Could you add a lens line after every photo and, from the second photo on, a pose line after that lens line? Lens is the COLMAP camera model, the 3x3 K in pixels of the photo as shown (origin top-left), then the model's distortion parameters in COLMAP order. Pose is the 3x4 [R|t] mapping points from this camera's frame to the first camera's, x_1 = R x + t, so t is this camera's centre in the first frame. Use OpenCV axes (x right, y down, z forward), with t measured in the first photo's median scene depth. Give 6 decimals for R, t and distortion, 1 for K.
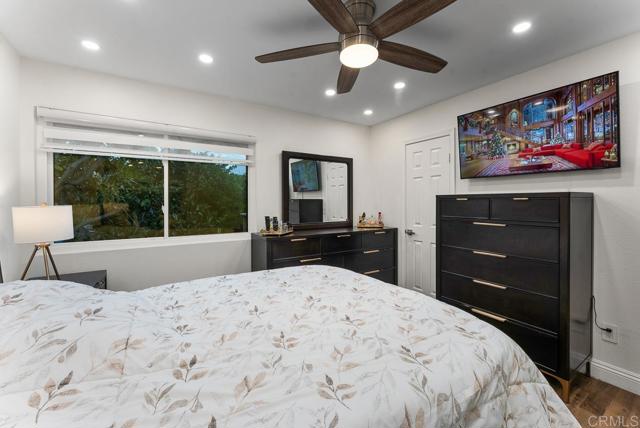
lens RADIAL K [[262.6, 0, 320.8], [0, 262.6, 203.8], [0, 0, 1]] dist [-0.000014, 0.000019]
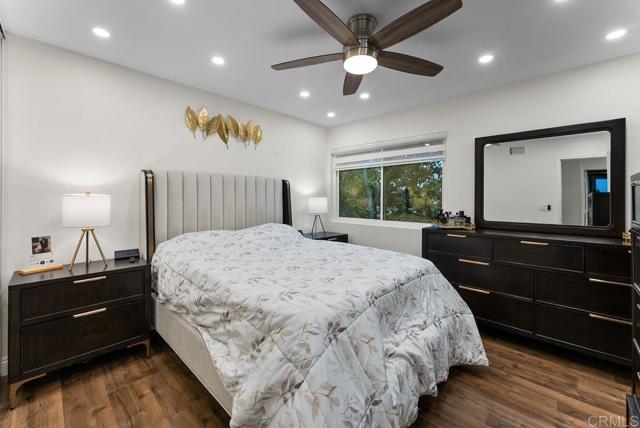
lens RADIAL K [[262.6, 0, 320.8], [0, 262.6, 203.8], [0, 0, 1]] dist [-0.000014, 0.000019]
pose [[0.287508, 0.006692, -0.957755, 0.791889], [-0.022205, 0.999753, 0.000320, 0.050255], [0.957521, 0.021175, 0.287586, 0.319971]]
